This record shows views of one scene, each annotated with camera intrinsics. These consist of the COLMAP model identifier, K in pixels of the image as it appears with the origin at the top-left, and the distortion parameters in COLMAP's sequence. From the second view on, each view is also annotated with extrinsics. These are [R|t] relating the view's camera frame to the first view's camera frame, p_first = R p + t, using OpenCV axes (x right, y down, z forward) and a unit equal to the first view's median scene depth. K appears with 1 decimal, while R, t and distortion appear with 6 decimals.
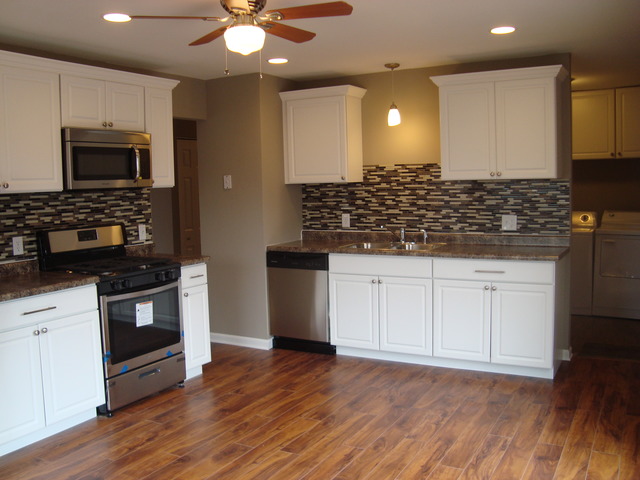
lens RADIAL K [[619.6, 0, 320.0], [0, 619.6, 240.0], [0, 0, 1]] dist [-0.215902, 0.224658]
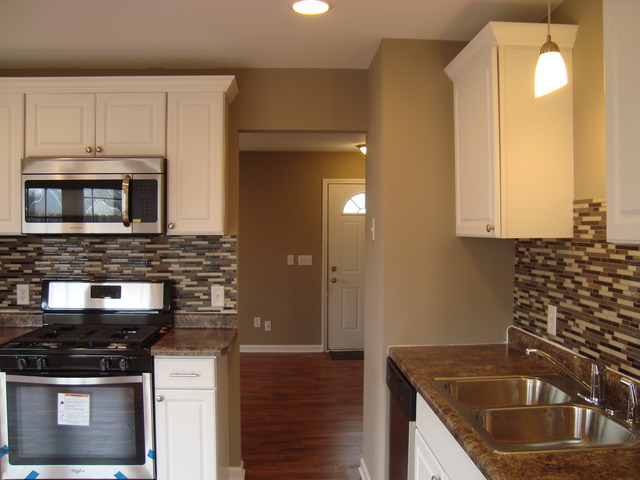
lens RADIAL K [[619.6, 0, 320.0], [0, 619.6, 240.0], [0, 0, 1]] dist [-0.215902, 0.224658]
pose [[0.536481, 0.040122, -0.842958, 0.437666], [-0.092842, 0.995612, -0.011699, -0.094105], [0.838790, 0.084538, 0.537852, 0.822226]]
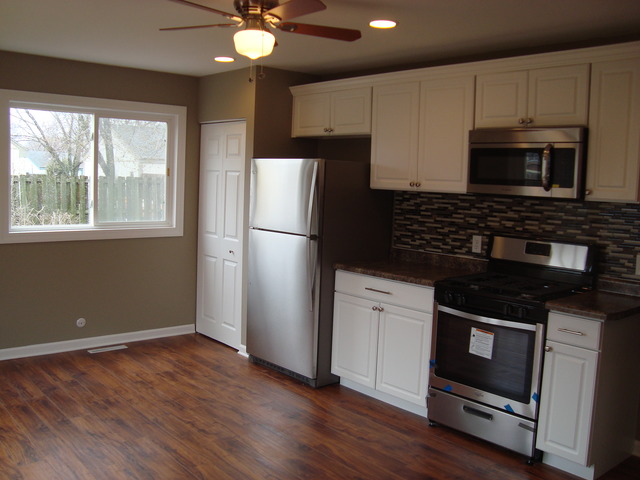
lens RADIAL K [[619.6, 0, 320.0], [0, 619.6, 240.0], [0, 0, 1]] dist [-0.215902, 0.224658]
pose [[-0.341303, 0.106543, -0.933896, 0.551395], [-0.111774, 0.981905, 0.152869, -0.121843], [0.933284, 0.156560, -0.323218, 1.008840]]
